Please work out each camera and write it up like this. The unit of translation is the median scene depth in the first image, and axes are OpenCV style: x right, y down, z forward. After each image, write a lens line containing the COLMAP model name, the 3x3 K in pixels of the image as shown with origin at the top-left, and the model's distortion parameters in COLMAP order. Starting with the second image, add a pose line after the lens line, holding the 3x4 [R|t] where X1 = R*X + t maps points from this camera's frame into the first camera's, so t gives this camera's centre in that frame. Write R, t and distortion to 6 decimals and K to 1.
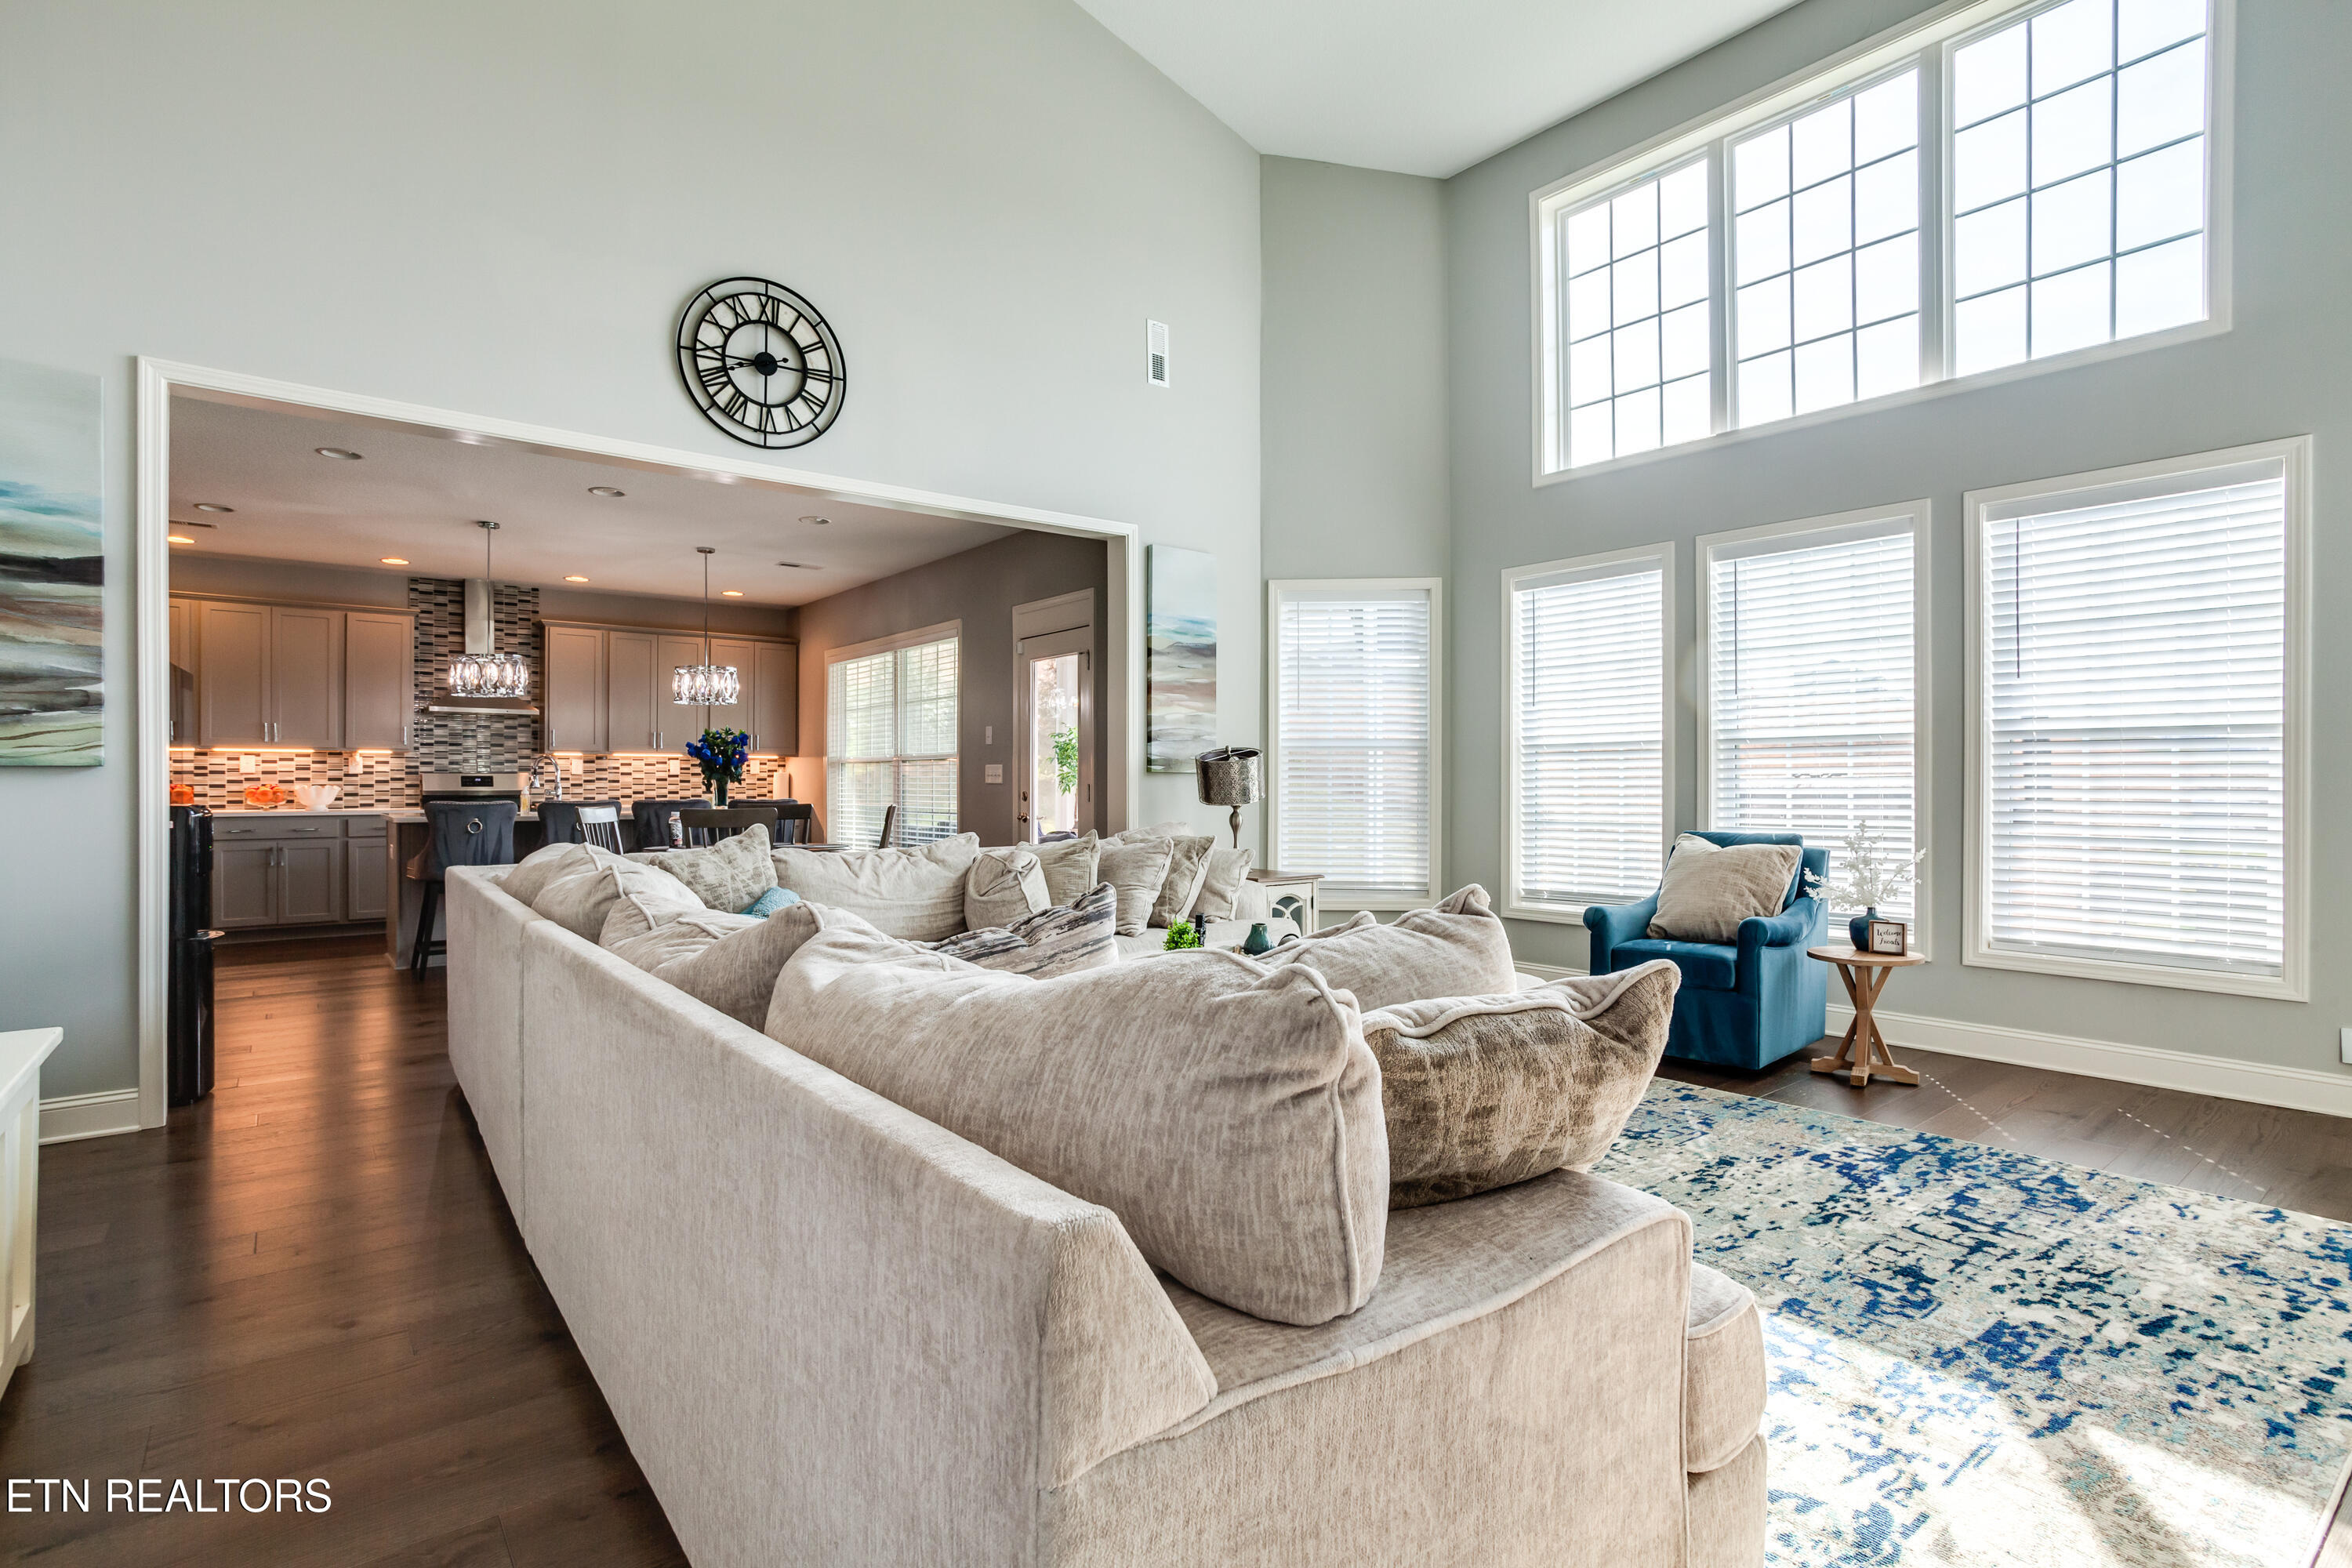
lens RADIAL K [[1142.4, 0, 1155.0], [0, 1142.4, 788.5], [0, 0, 1]] dist [-0.033418, 0.015190]
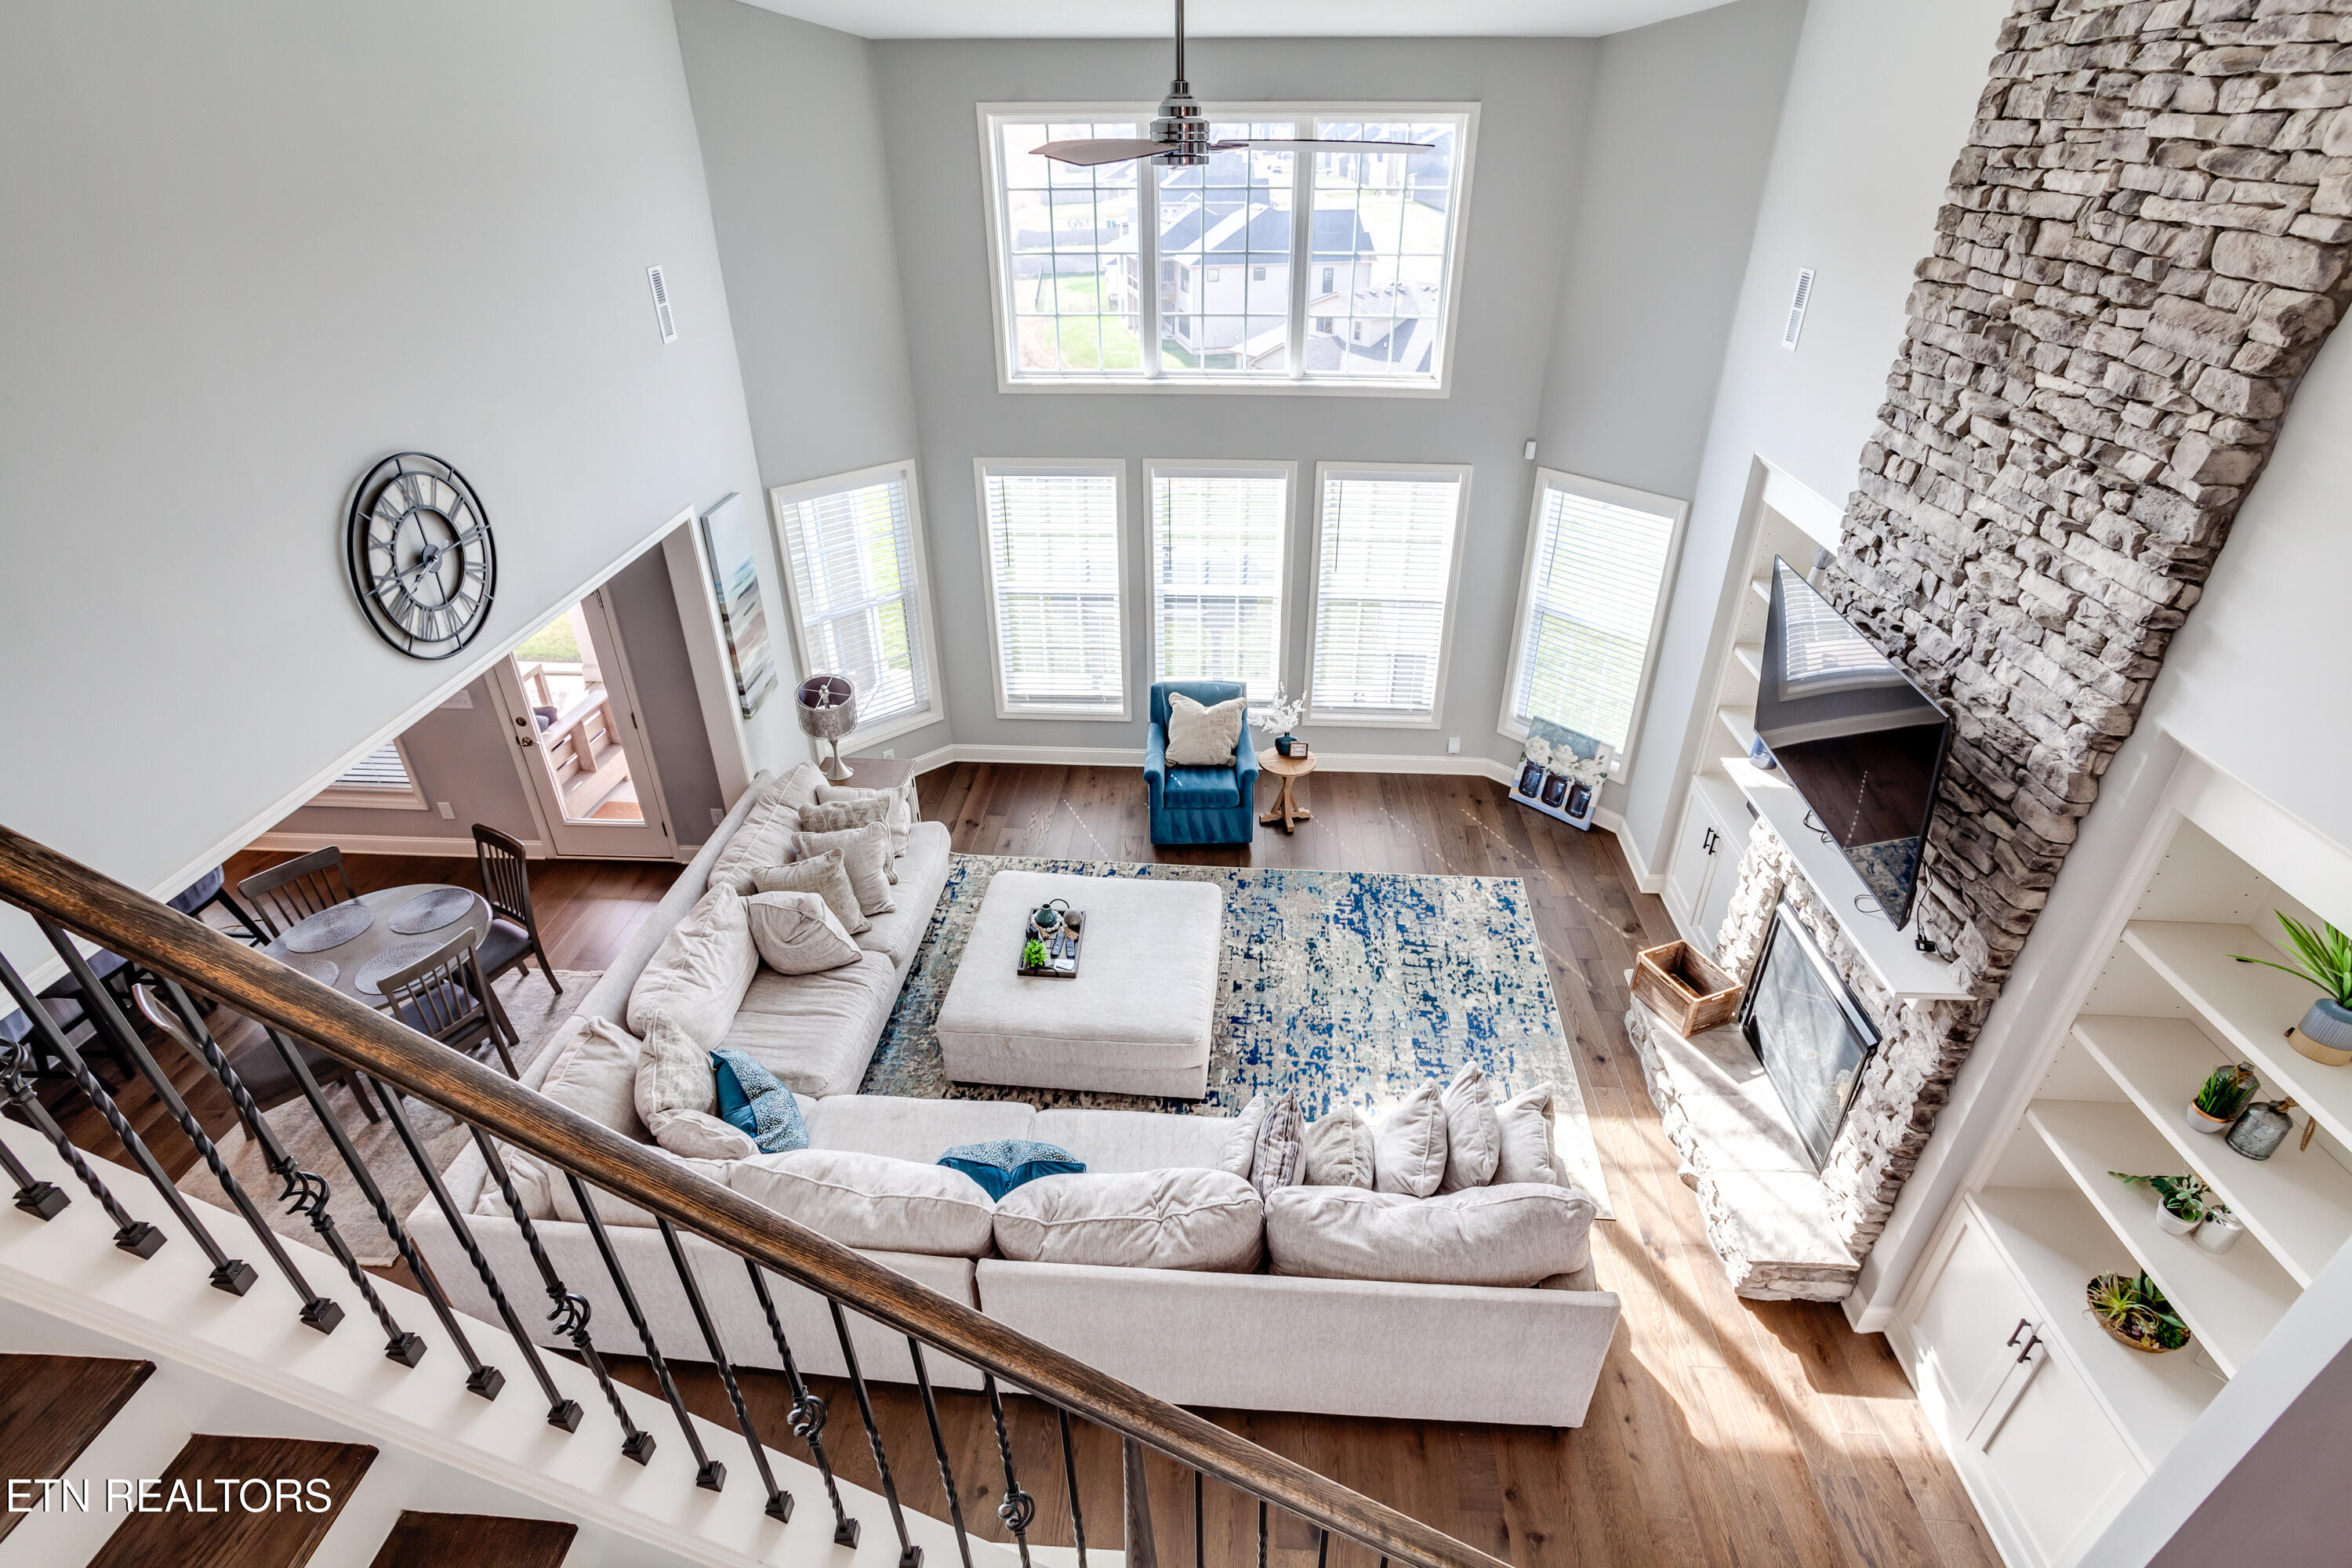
lens RADIAL K [[1142.4, 0, 1170.1], [0, 1142.4, 802.9], [0, 0, 1]] dist [-0.033418, 0.015190]
pose [[0.668551, -0.397091, 0.628775, -0.519826], [0.017876, 0.853844, 0.520222, -0.583769], [-0.743451, -0.336555, 0.577937, 0.054739]]
